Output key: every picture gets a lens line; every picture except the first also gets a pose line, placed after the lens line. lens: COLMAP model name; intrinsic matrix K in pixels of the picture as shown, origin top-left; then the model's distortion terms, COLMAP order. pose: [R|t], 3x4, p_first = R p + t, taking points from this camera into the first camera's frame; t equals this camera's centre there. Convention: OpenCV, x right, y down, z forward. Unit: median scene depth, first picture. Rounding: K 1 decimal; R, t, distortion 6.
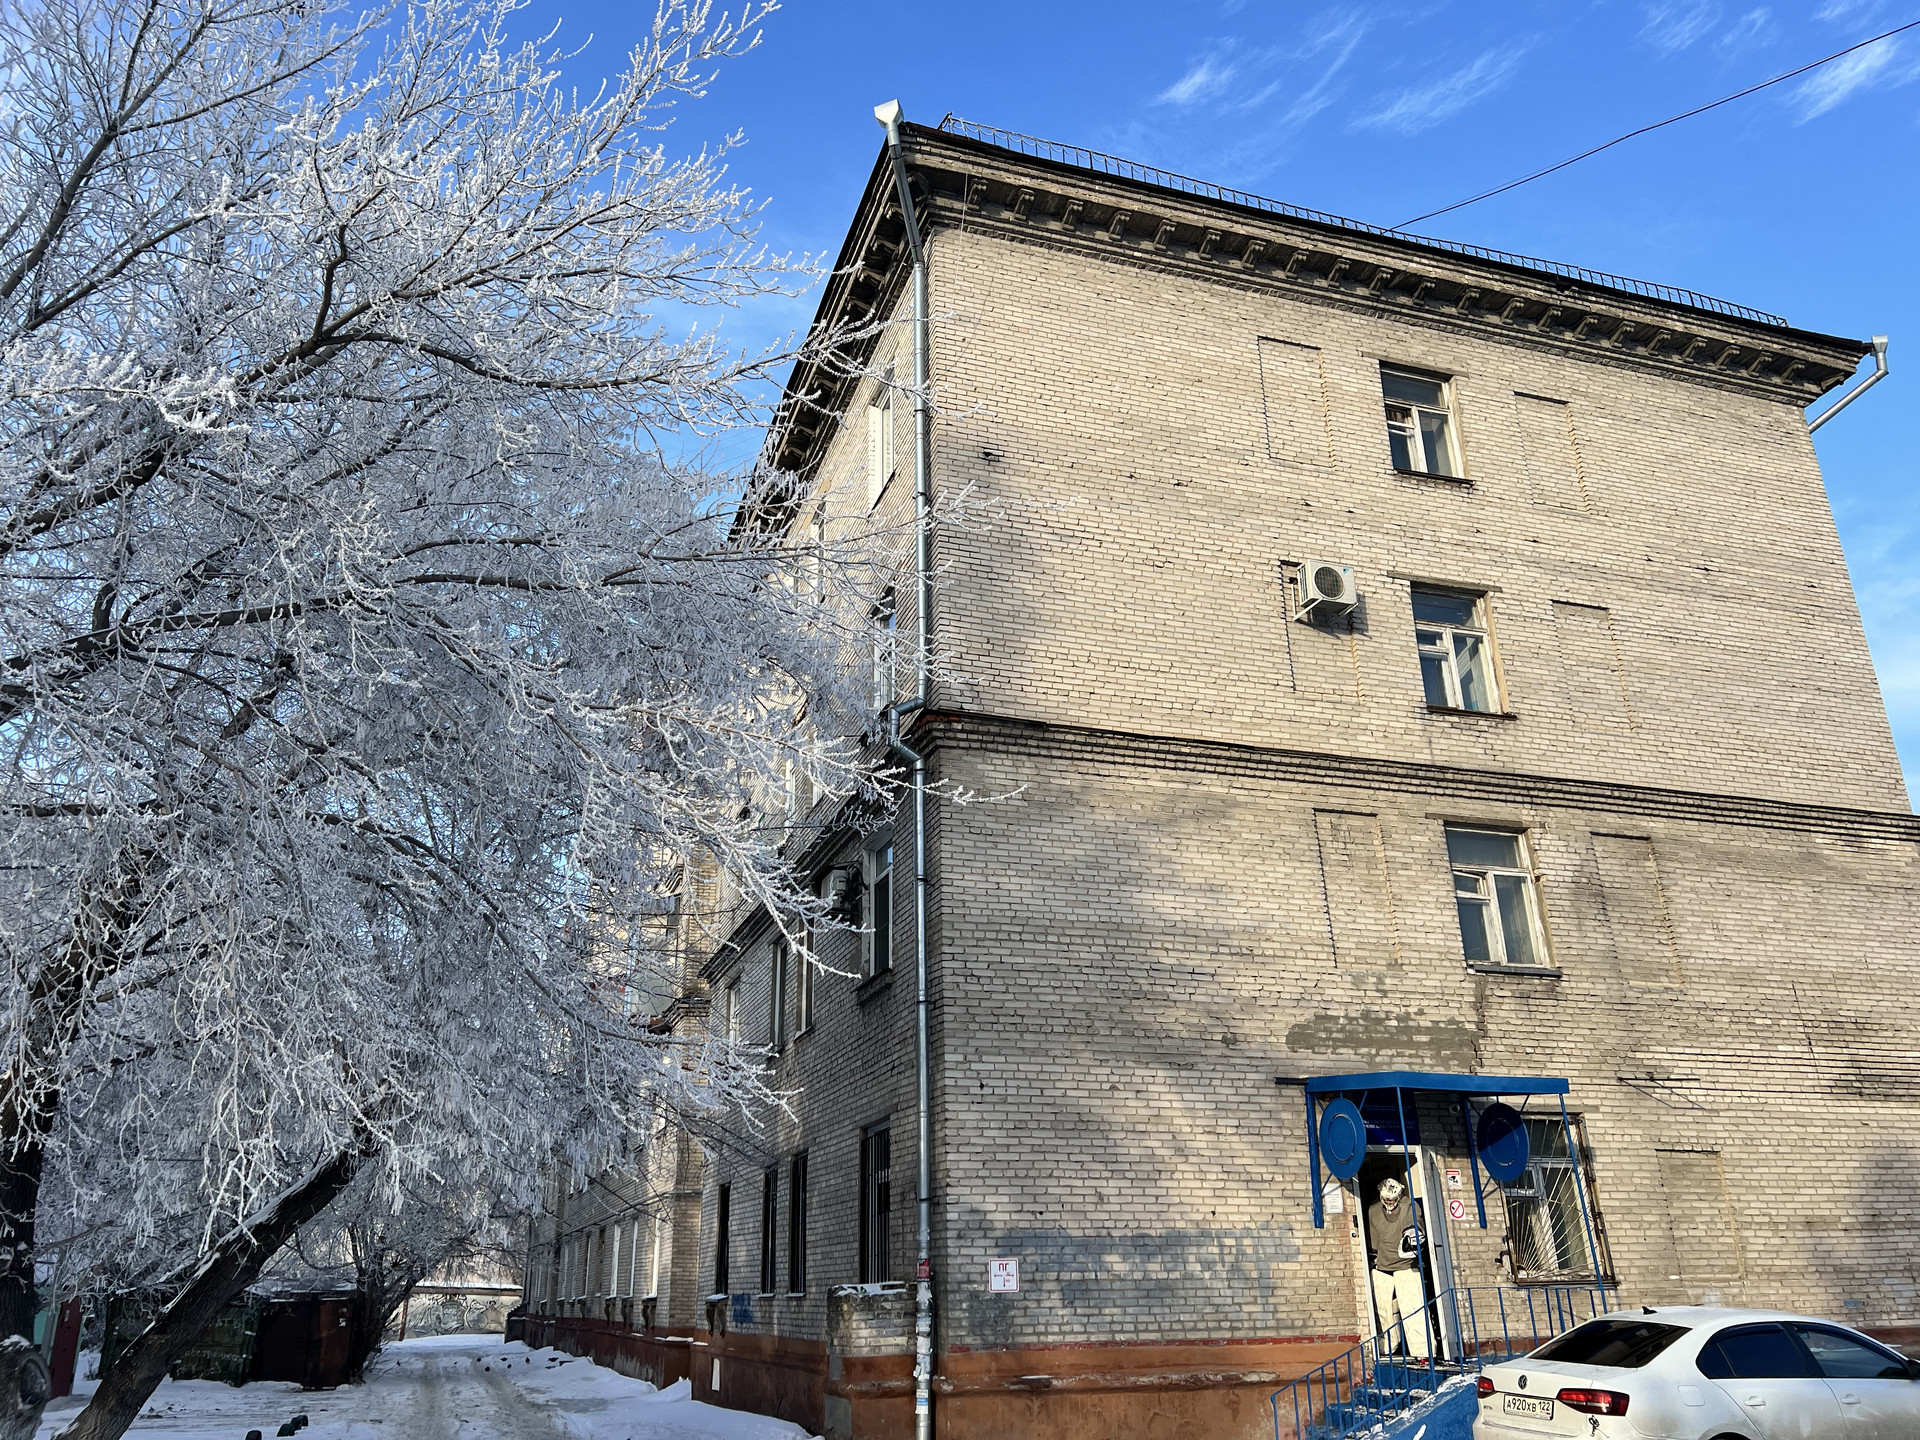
lens RADIAL K [[1452.4, 0, 954.1], [0, 1452.4, 717.6], [0, 0, 1]] dist [0.052369, -0.058937]
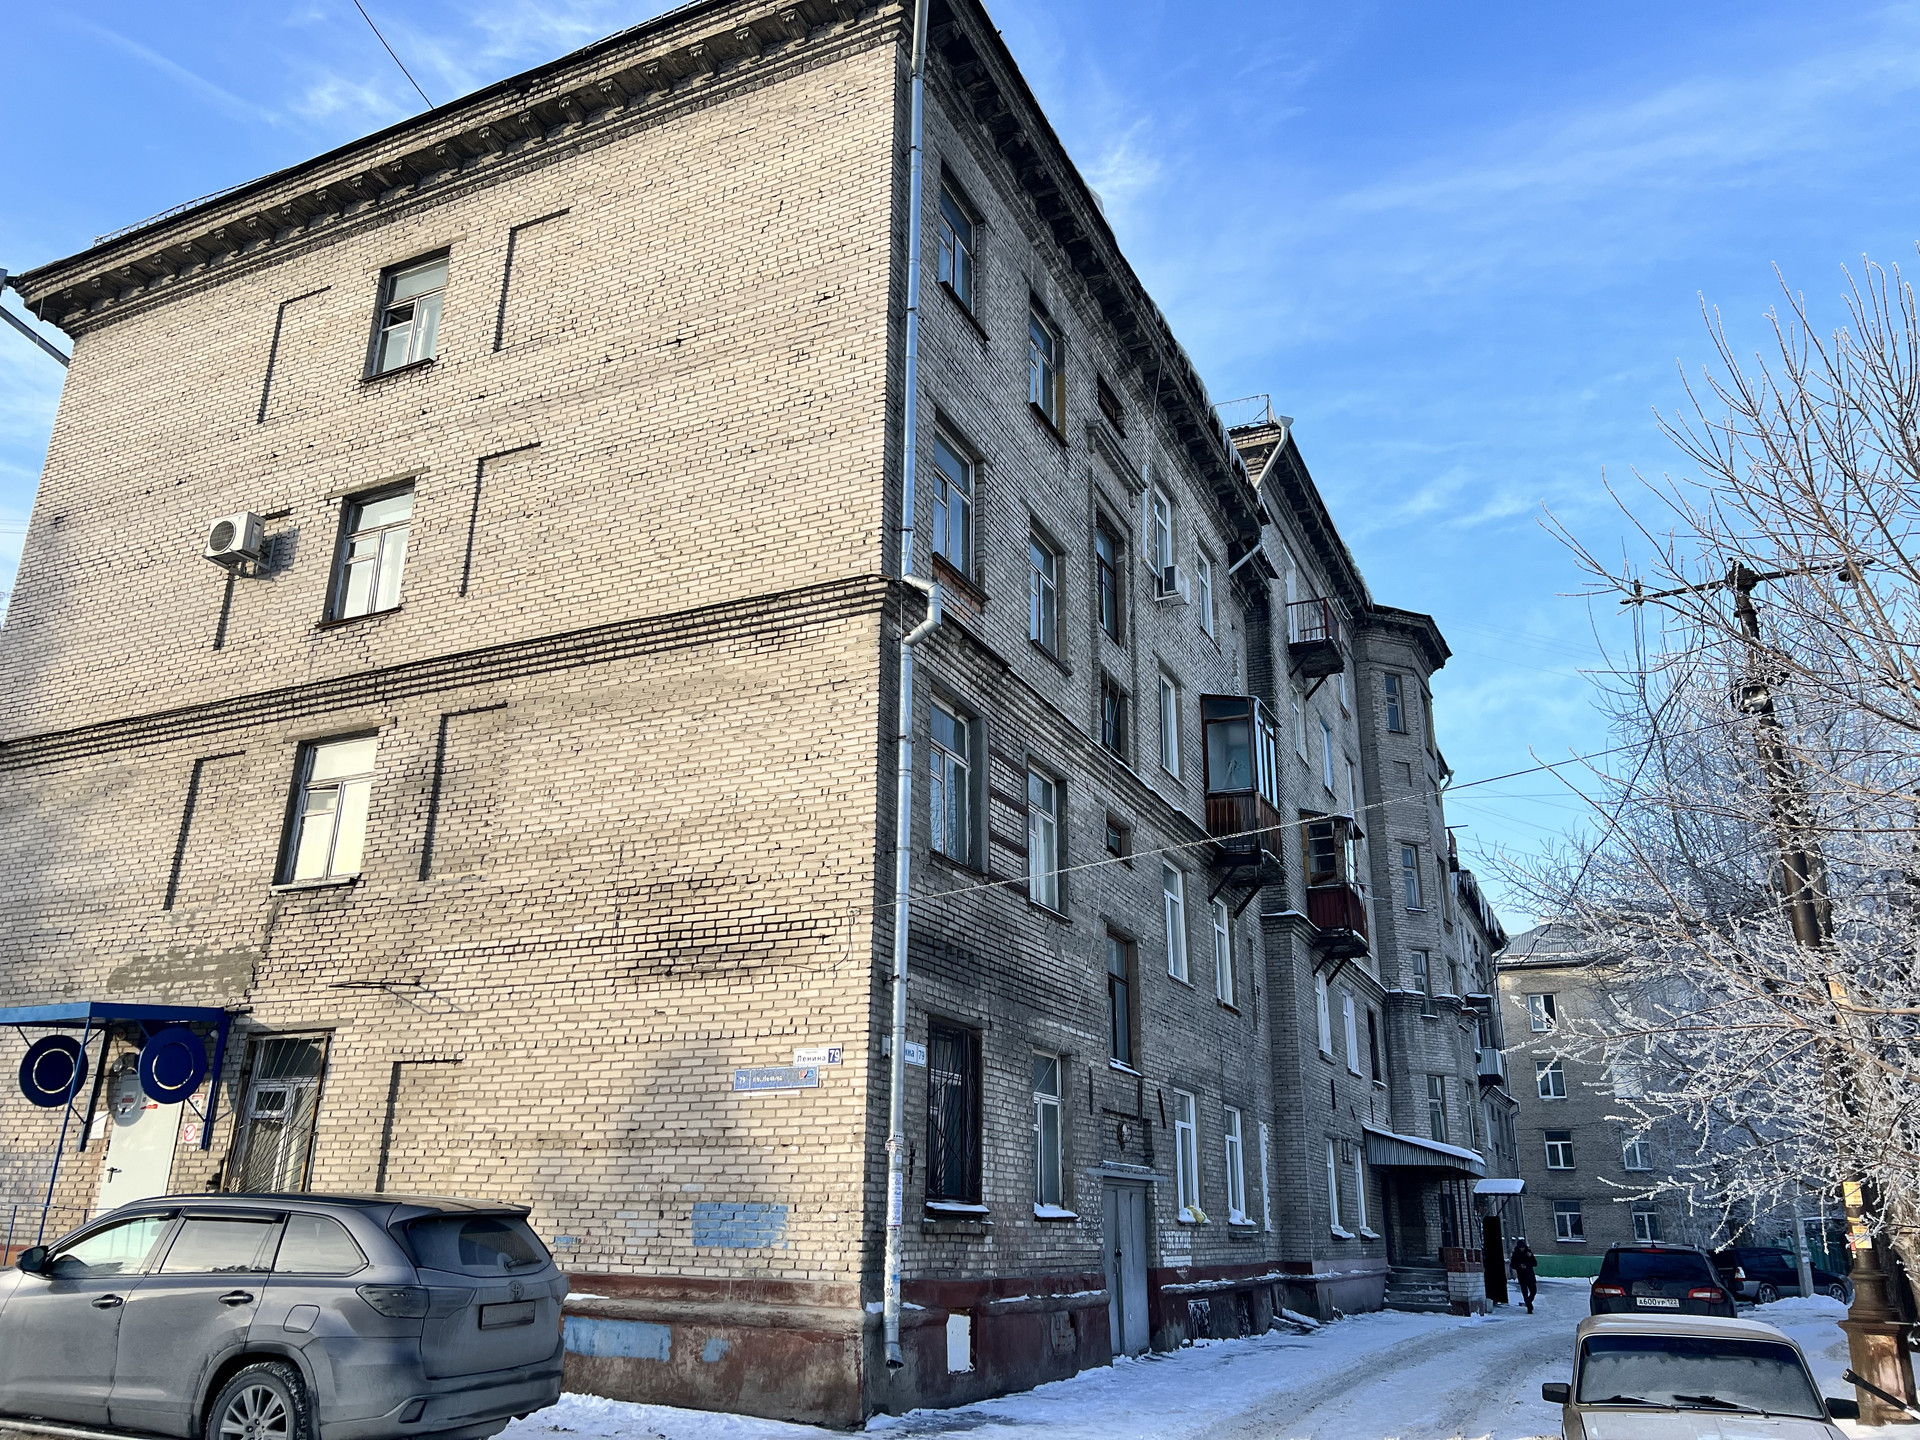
lens RADIAL K [[1452.4, 0, 953.7], [0, 1452.4, 718.5], [0, 0, 1]] dist [0.052369, -0.058937]
pose [[0.710895, -0.202523, -0.673508, 1.329869], [0.229232, 0.972069, -0.050344, 0.208463], [0.664892, -0.118600, 0.737463, 0.578017]]
